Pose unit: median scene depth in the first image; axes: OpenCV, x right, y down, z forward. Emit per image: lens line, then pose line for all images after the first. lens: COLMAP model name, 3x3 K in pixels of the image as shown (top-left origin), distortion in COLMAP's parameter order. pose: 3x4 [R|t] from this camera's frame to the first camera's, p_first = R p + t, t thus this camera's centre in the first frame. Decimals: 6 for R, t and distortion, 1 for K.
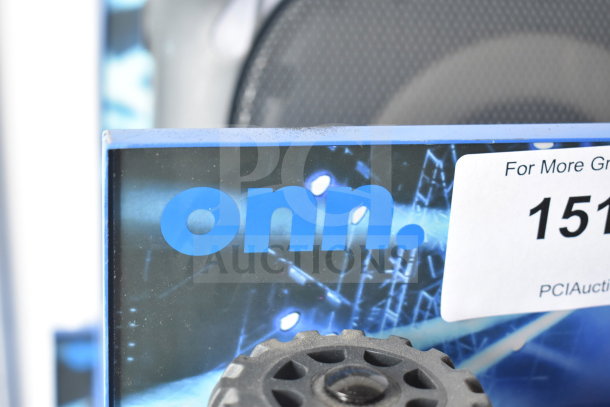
lens RADIAL K [[1072.6, 0, 305.0], [0, 1072.6, 203.5], [0, 0, 1]] dist [-0.006665, -0.009597]
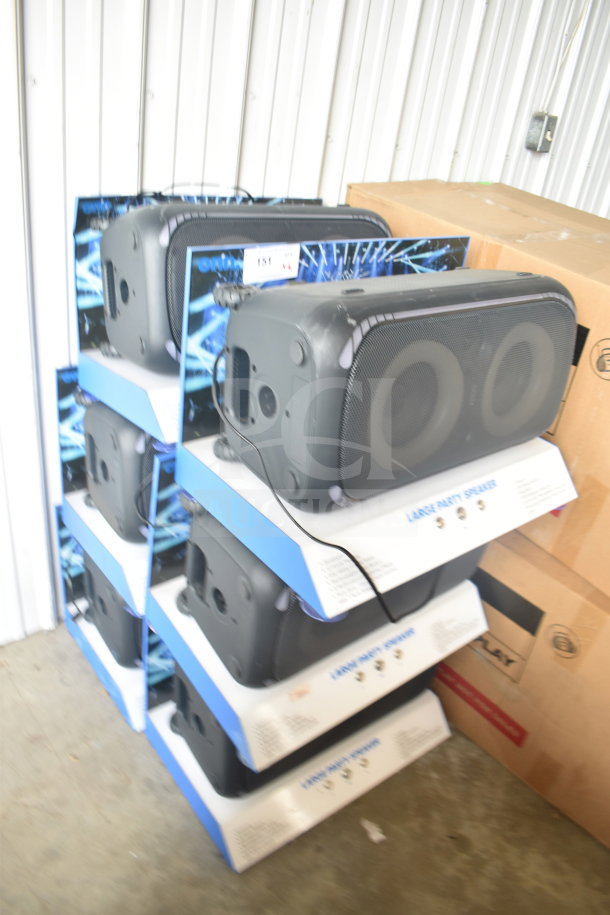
lens RADIAL K [[706.7, 0, 305.0], [0, 706.7, 457.5], [0, 0, 1]] dist [-0.099620, -0.002091]
pose [[0.895332, -0.187948, 0.403803, -1.234106], [0.146942, 0.980491, 0.130556, 0.576418], [-0.420463, -0.057555, 0.905482, -2.461859]]
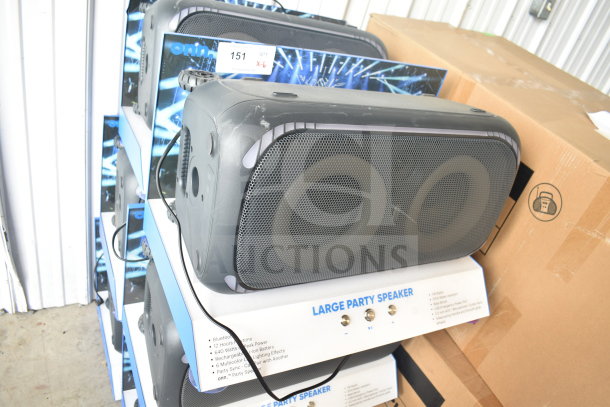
lens RADIAL K [[471.1, 0, 305.0], [0, 471.1, 203.5], [0, 0, 1]] dist [-0.099620, -0.002091]
pose [[0.954824, 0.007743, 0.297072, -0.171284], [-0.048868, 0.990143, 0.131258, 0.495983], [-0.293128, -0.139845, 0.945790, -1.795131]]
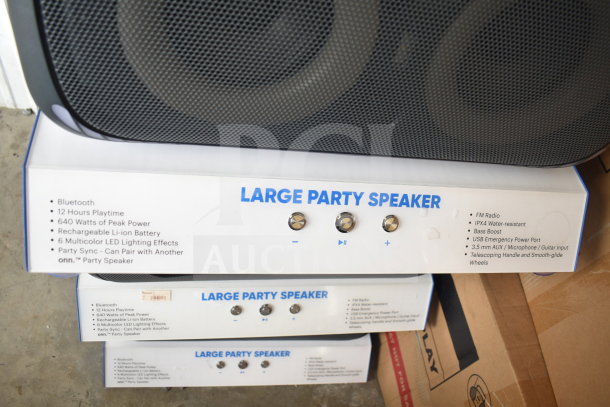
lens RADIAL K [[523.6, 0, 305.0], [0, 523.6, 203.5], [0, 0, 1]] dist [-0.112173, 0.000626]
pose [[0.983860, 0.167596, 0.062702, 0.767338], [-0.177756, 0.875105, 0.450104, 0.627671], [0.020565, -0.453985, 0.890772, -0.995305]]
